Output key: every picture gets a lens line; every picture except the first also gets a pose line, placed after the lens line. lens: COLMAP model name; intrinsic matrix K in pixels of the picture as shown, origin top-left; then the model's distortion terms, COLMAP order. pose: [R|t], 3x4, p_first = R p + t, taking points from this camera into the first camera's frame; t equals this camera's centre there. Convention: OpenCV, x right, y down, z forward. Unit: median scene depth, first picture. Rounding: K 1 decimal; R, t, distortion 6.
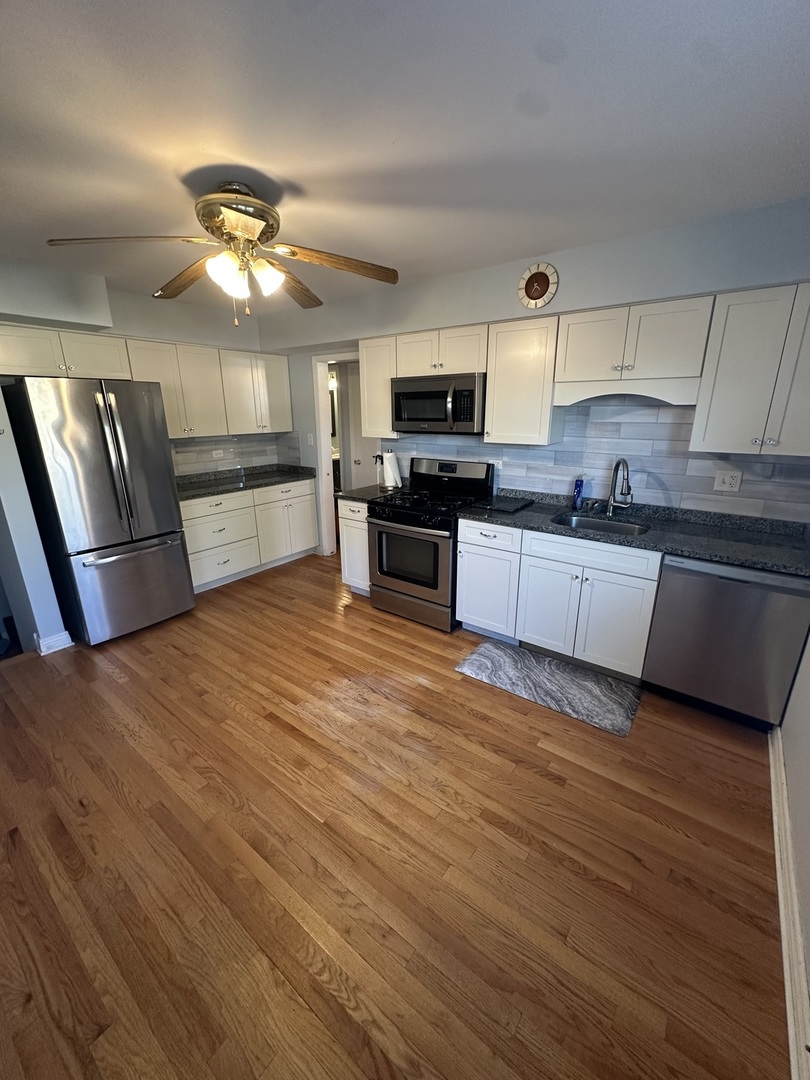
lens RADIAL K [[431.4, 0, 405.0], [0, 431.4, 541.3], [0, 0, 1]] dist [-0.003605, 0.000964]
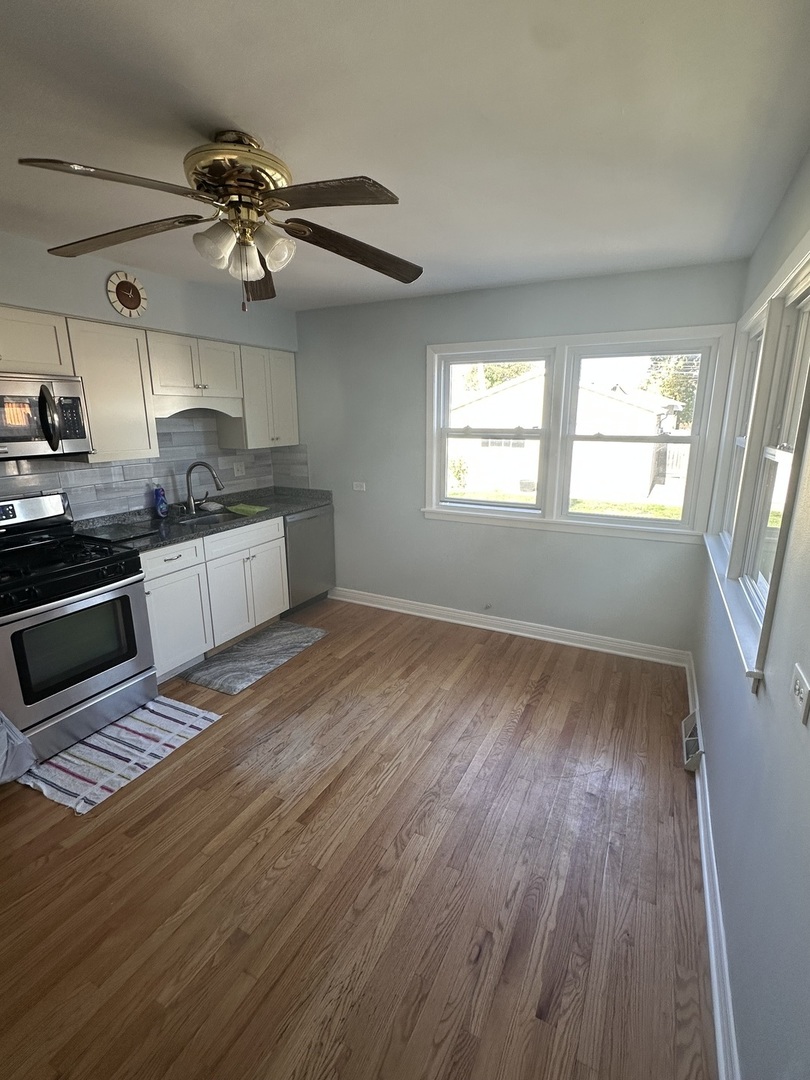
lens RADIAL K [[502.7, 0, 405.2], [0, 502.7, 545.9], [0, 0, 1]] dist [0.002178, -0.000176]
pose [[-0.177917, -0.241897, 0.953851, -0.873308], [0.297281, 0.910813, 0.286433, -0.190795], [-0.938067, 0.334523, -0.090138, 0.611676]]
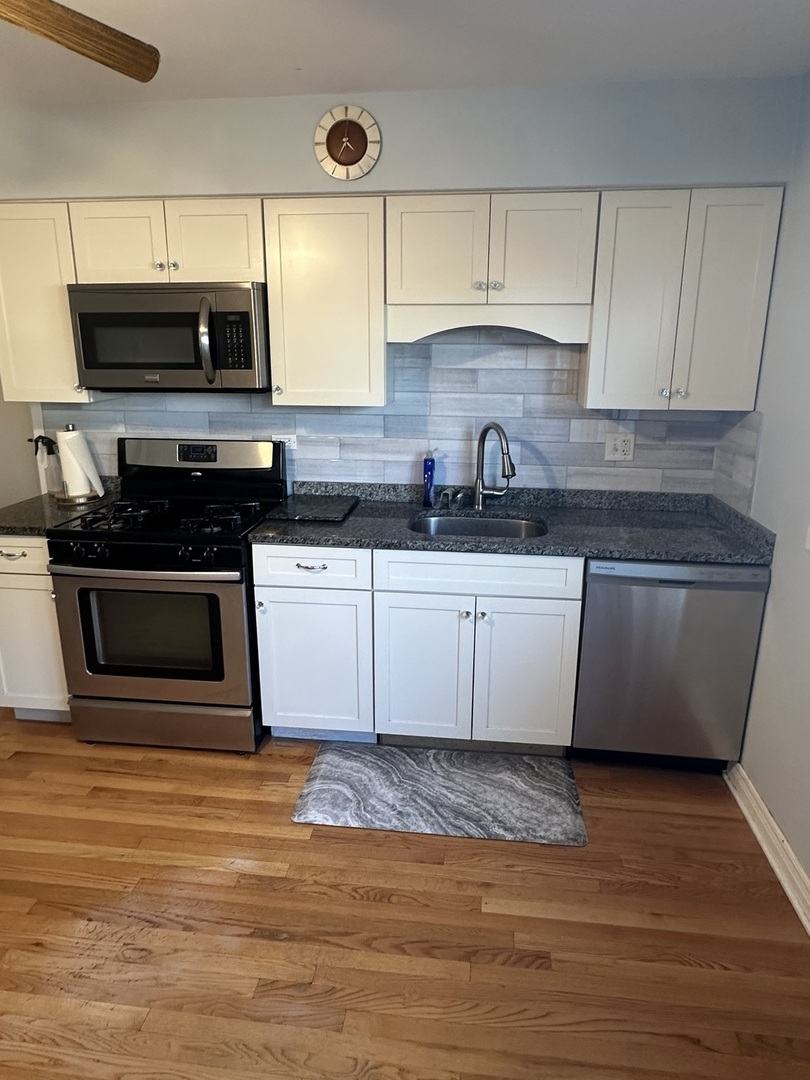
lens RADIAL K [[679.3, 0, 406.7], [0, 679.3, 533.4], [0, 0, 1]] dist [-0.003945, 0.001492]
pose [[0.862379, -0.123520, 0.490964, -0.129234], [0.140171, 0.990123, 0.002891, -0.041702], [-0.486471, 0.066326, 0.871175, 0.152923]]
